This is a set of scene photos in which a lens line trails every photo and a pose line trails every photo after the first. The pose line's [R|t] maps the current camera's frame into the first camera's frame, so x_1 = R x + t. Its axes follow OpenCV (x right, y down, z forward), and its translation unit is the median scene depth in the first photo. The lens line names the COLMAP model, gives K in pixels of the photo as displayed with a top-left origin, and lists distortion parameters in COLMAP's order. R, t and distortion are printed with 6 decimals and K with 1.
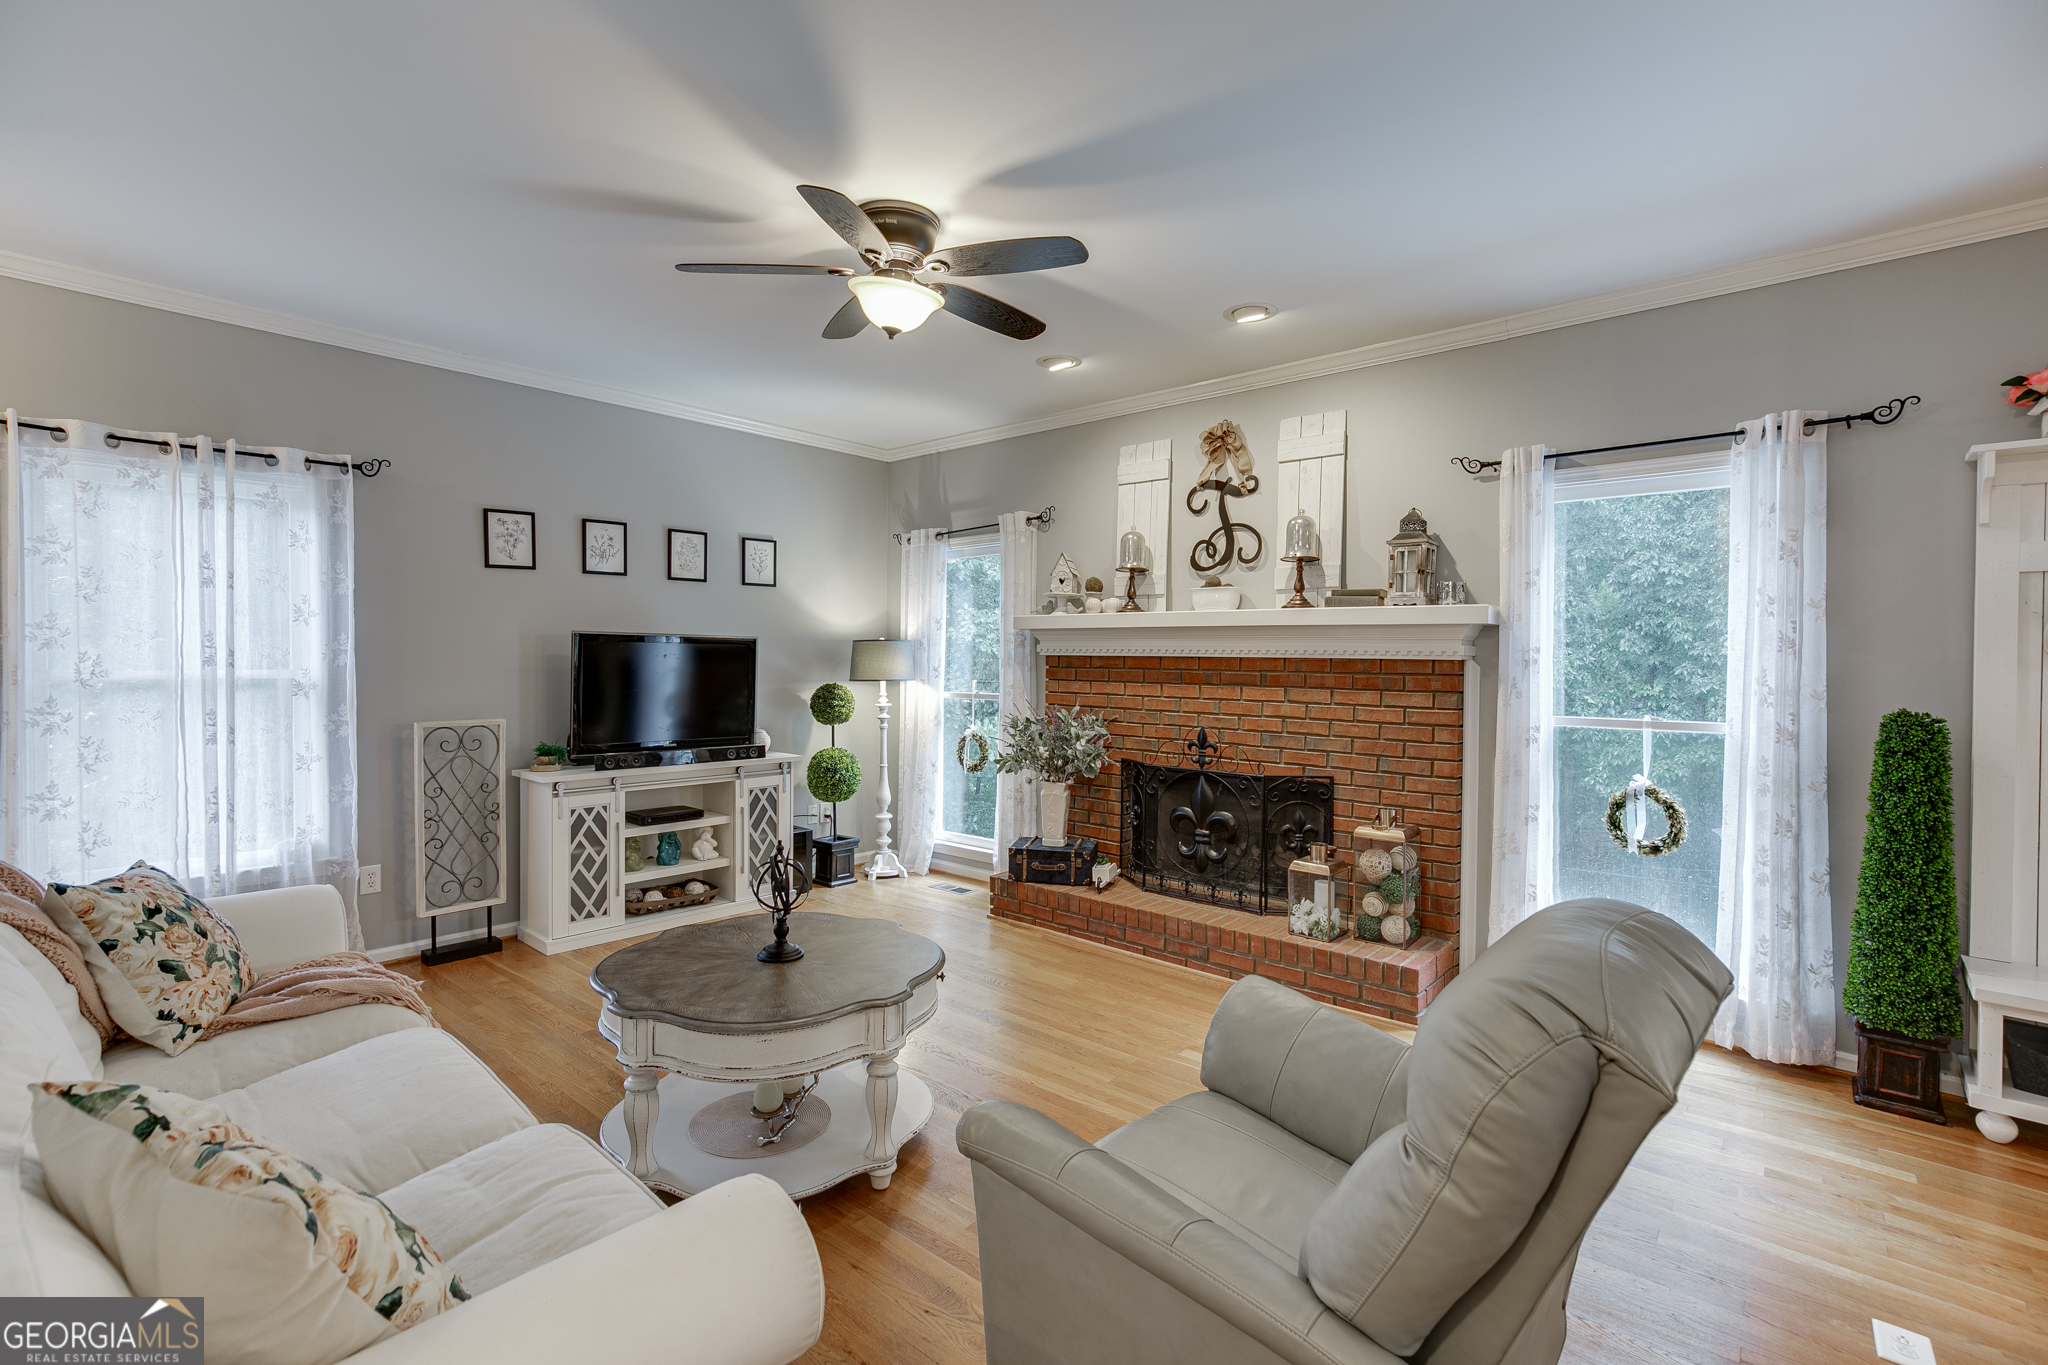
lens RADIAL K [[923.0, 0, 1021.3], [0, 923.0, 664.9], [0, 0, 1]] dist [-0.009450, 0.000938]
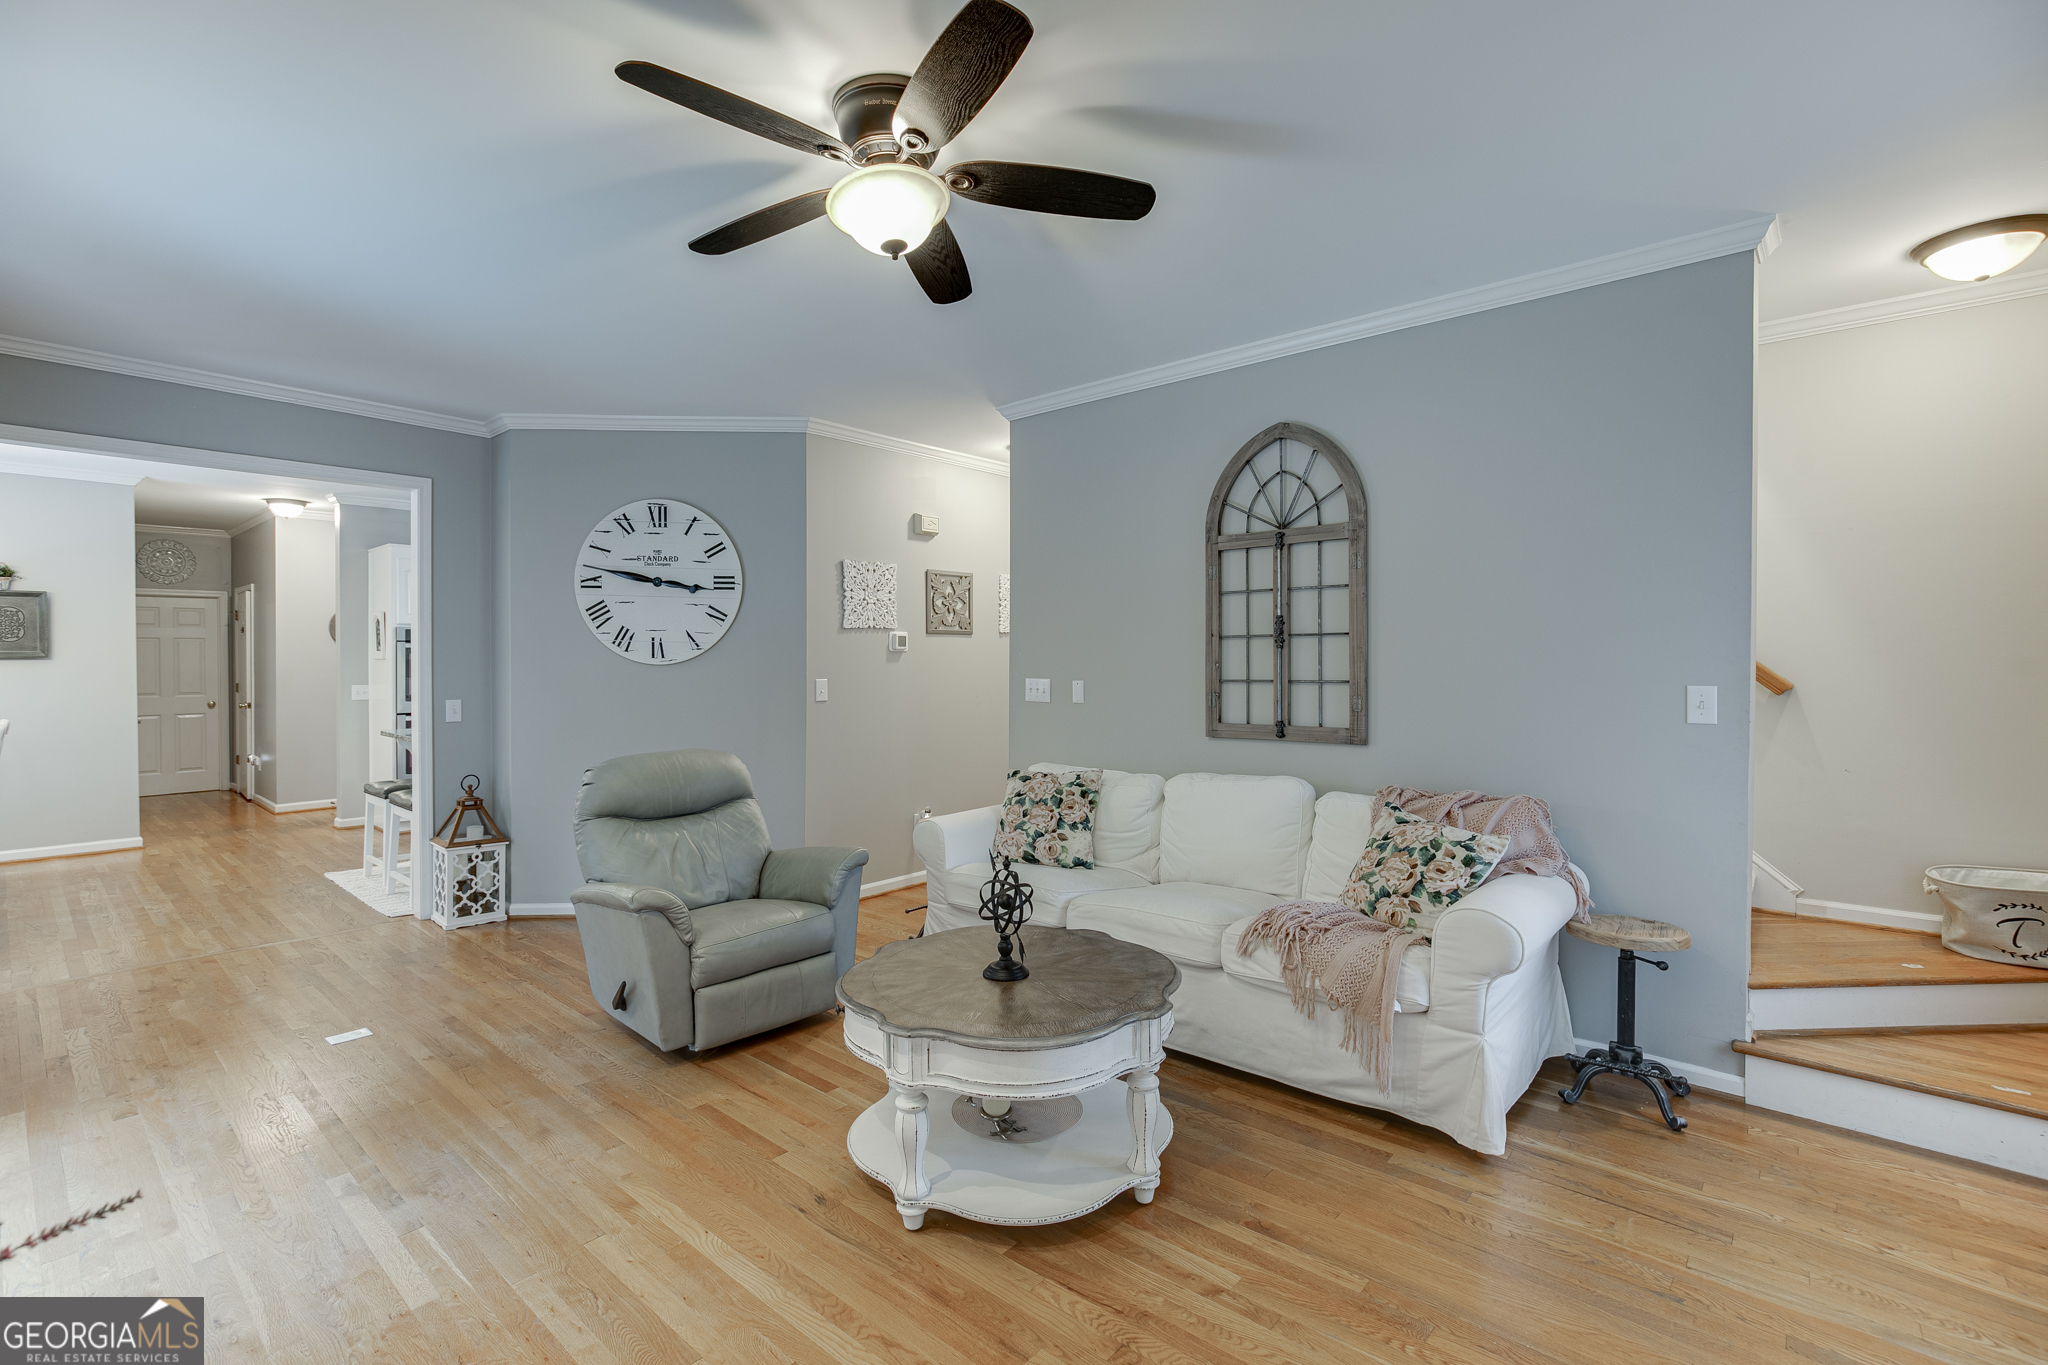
lens RADIAL K [[923.0, 0, 1021.3], [0, 923.0, 664.9], [0, 0, 1]] dist [-0.009450, 0.000938]
pose [[-0.999976, -0.004884, 0.004856, -0.168260], [-0.004808, 0.999869, 0.015440, -0.016503], [-0.004931, 0.015416, -0.999869, 1.185393]]
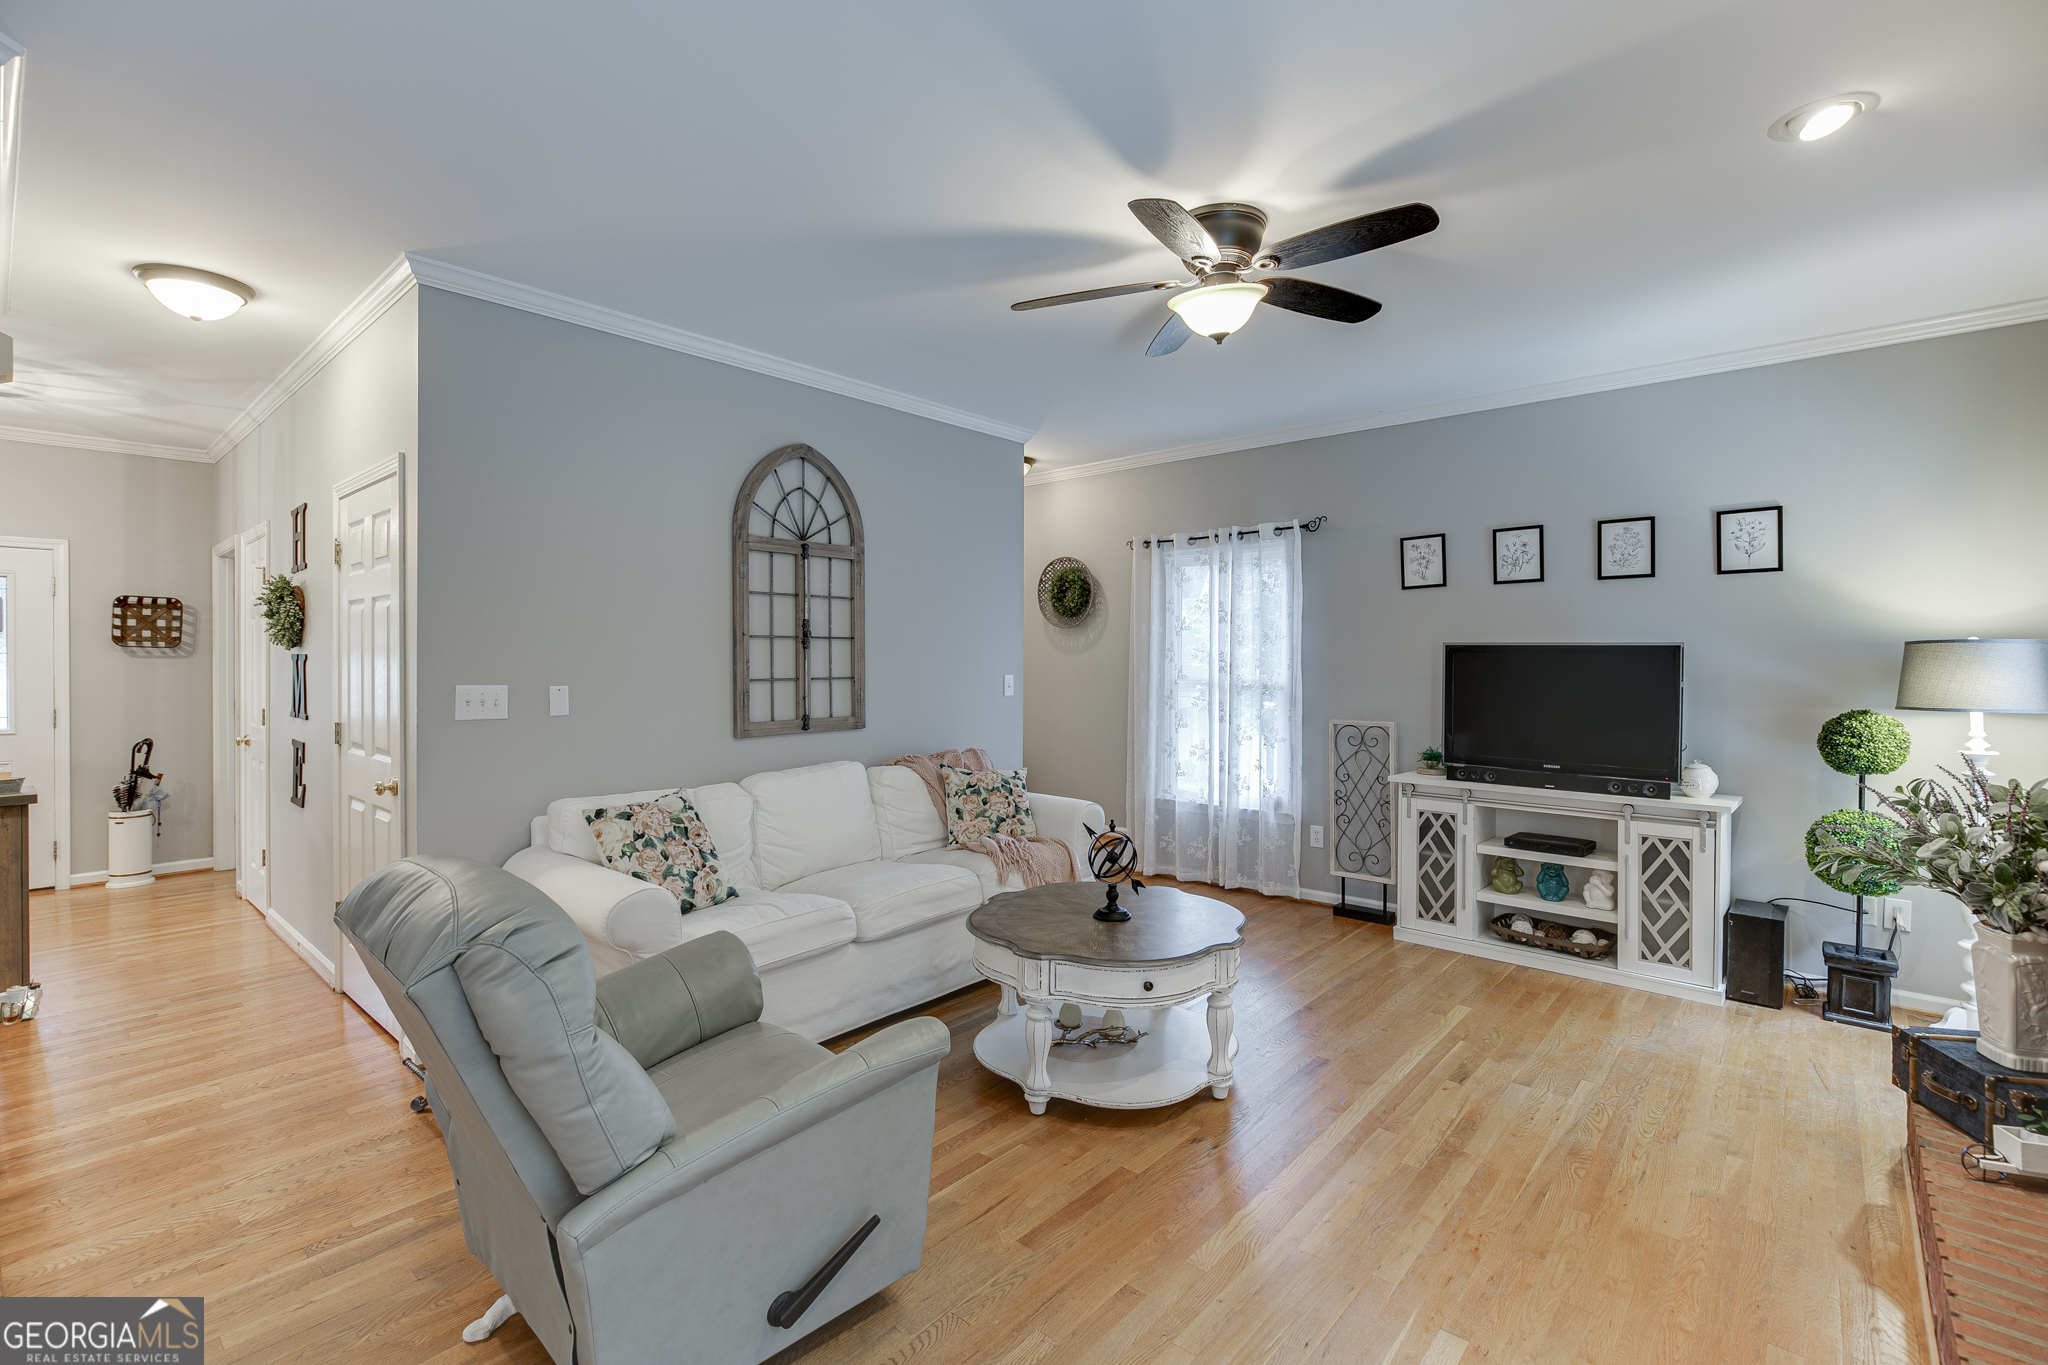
lens RADIAL K [[923.0, 0, 1021.3], [0, 923.0, 664.9], [0, 0, 1]] dist [-0.009450, 0.000938]
pose [[0.000036, -0.002101, -0.999998, 0.562931], [-0.012409, 0.999921, -0.002102, -0.003996], [0.999923, 0.012409, 0.000010, 0.527600]]
